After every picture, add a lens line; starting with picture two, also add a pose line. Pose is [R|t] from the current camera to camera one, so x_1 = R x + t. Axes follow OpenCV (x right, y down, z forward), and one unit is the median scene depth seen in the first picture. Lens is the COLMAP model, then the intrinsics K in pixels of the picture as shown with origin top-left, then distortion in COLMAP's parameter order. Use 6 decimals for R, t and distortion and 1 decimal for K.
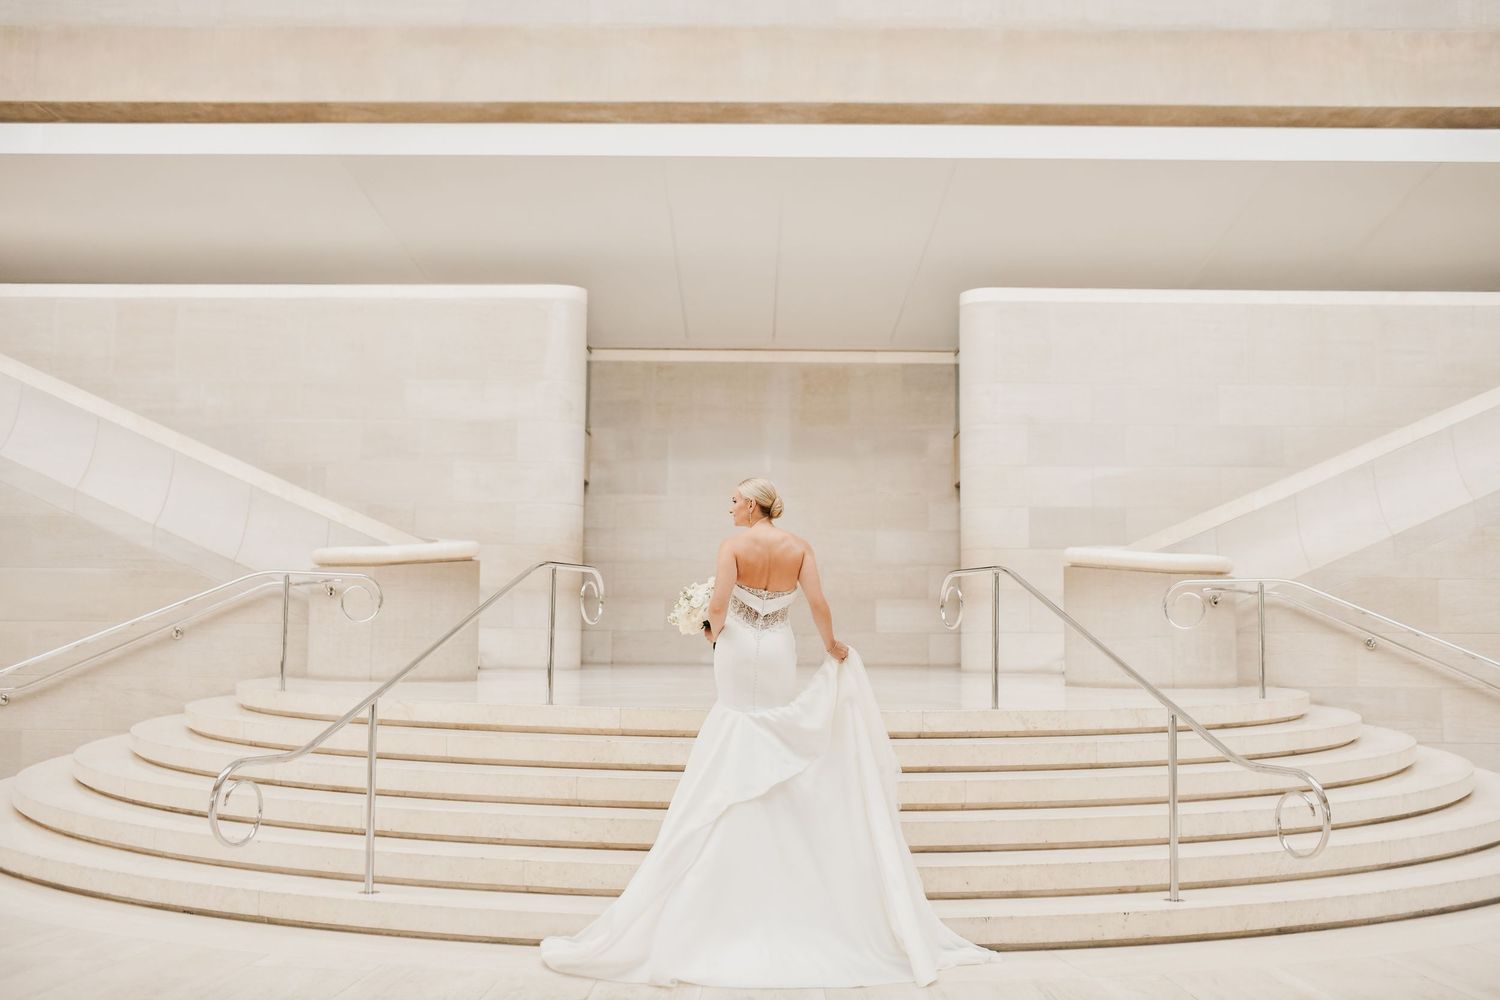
lens RADIAL K [[1433.5, 0, 746.2], [0, 1433.5, 500.4], [0, 0, 1]] dist [-0.036099, 0.000000]
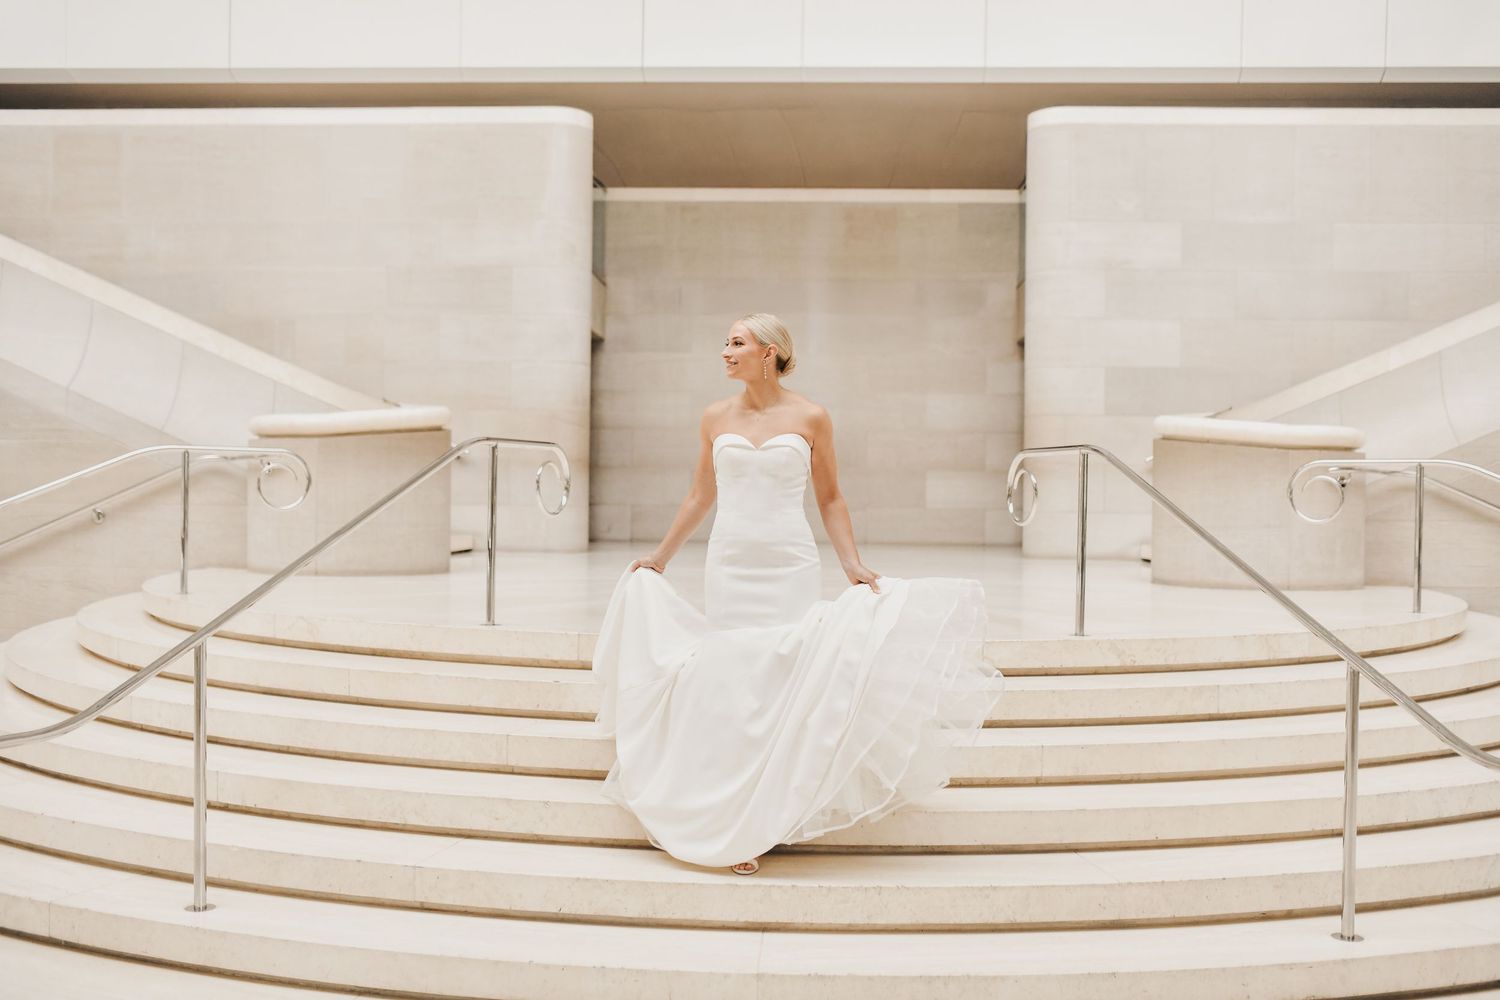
lens RADIAL K [[1433.5, 0, 757.3], [0, 1433.5, 504.5], [0, 0, 1]] dist [-0.036099, 0.000000]
pose [[0.999593, 0.003193, -0.028339, 0.017244], [-0.000353, 0.995022, 0.099656, 0.001844], [0.028516, -0.099605, 0.994618, 0.168305]]
